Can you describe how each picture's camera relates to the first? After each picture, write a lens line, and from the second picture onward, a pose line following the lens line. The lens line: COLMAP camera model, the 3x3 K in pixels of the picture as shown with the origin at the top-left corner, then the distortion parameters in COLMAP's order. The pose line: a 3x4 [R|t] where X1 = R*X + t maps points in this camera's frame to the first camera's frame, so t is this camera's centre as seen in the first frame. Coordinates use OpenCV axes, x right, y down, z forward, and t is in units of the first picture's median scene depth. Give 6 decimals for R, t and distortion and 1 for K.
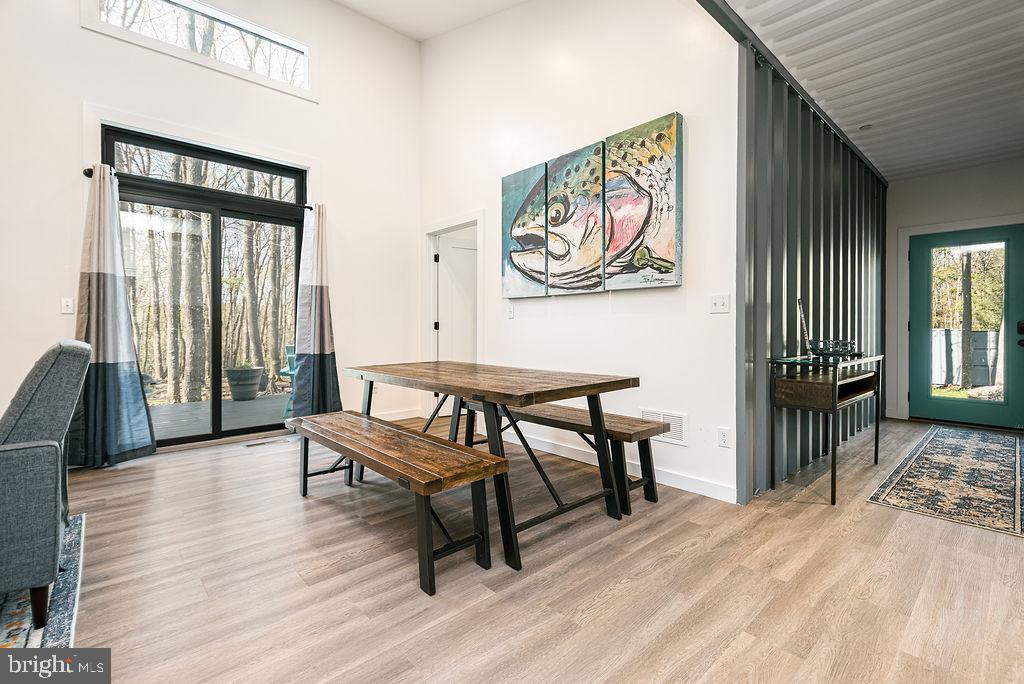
lens RADIAL K [[456.0, 0, 521.8], [0, 456.0, 333.4], [0, 0, 1]] dist [0.011035, -0.003729]
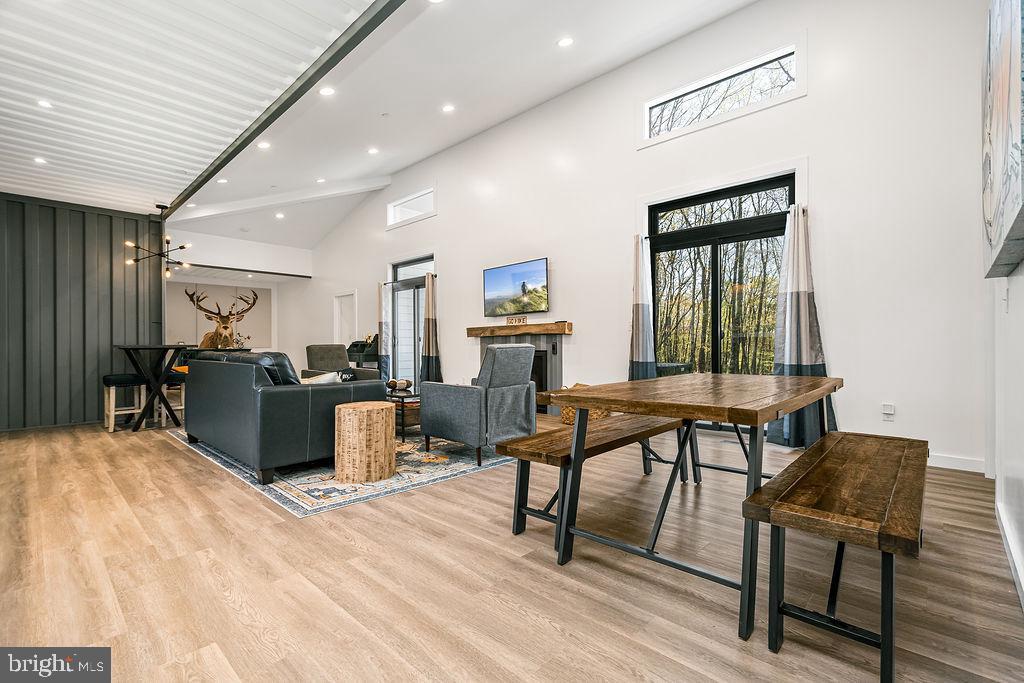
lens RADIAL K [[451.0, 0, 518.6], [0, 451.0, 340.8], [0, 0, 1]] dist [0.010107, -0.002206]
pose [[0.078194, -0.007624, -0.996909, 0.633432], [-0.003147, 0.999964, -0.007894, 0.009034], [0.996933, 0.003754, 0.078167, 0.511012]]
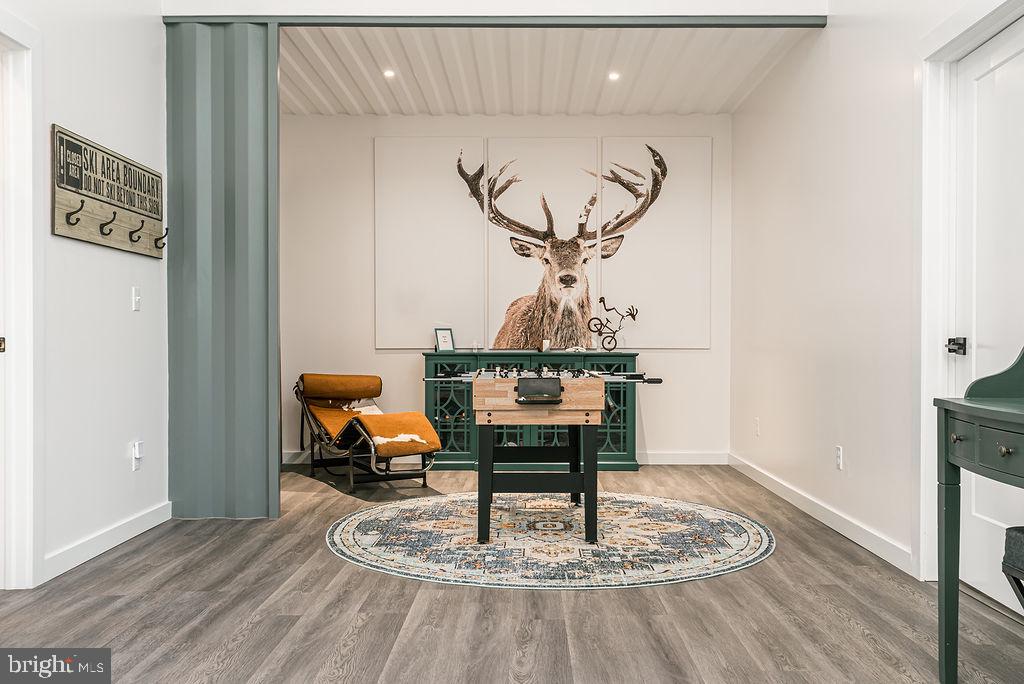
lens RADIAL K [[940.9, 0, 517.4], [0, 940.9, 337.3], [0, 0, 1]] dist [0.058249, 0.000000]
pose [[-0.688652, -0.005236, -0.725073, -1.474931], [-0.007801, 0.999970, 0.000188, 0.017827], [0.725050, 0.005786, -0.688672, -0.100206]]
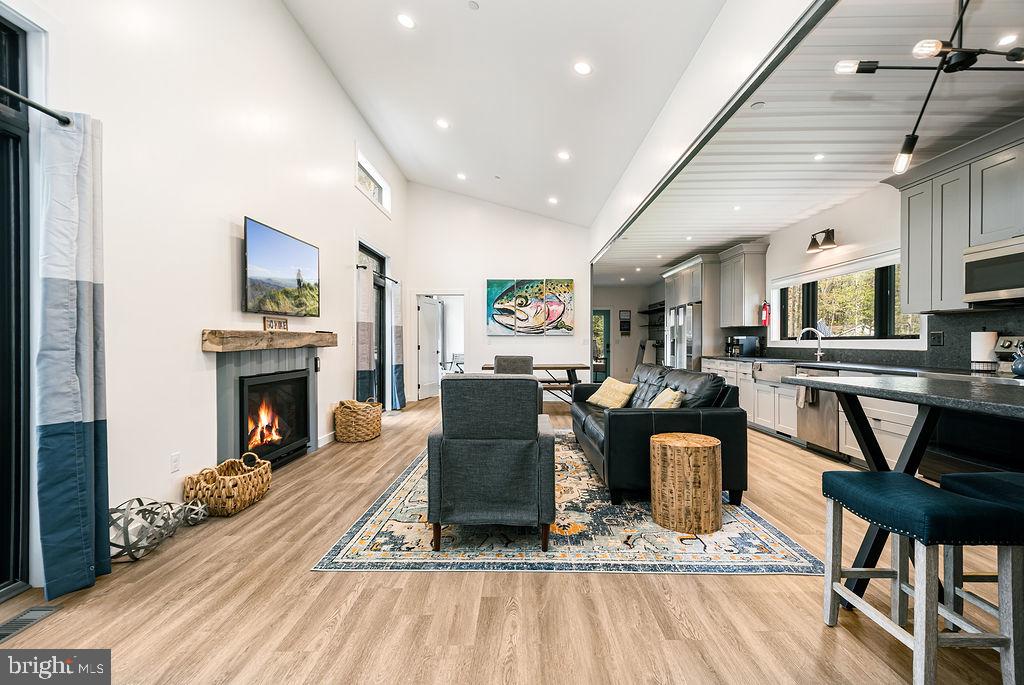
lens RADIAL K [[456.0, 0, 516.7], [0, 456.0, 342.1], [0, 0, 1]] dist [0.011035, -0.003729]
pose [[0.673458, -0.002459, 0.739221, -1.917112], [0.009296, 0.999944, -0.005143, -0.038814], [-0.739167, 0.010335, 0.673443, -0.691668]]
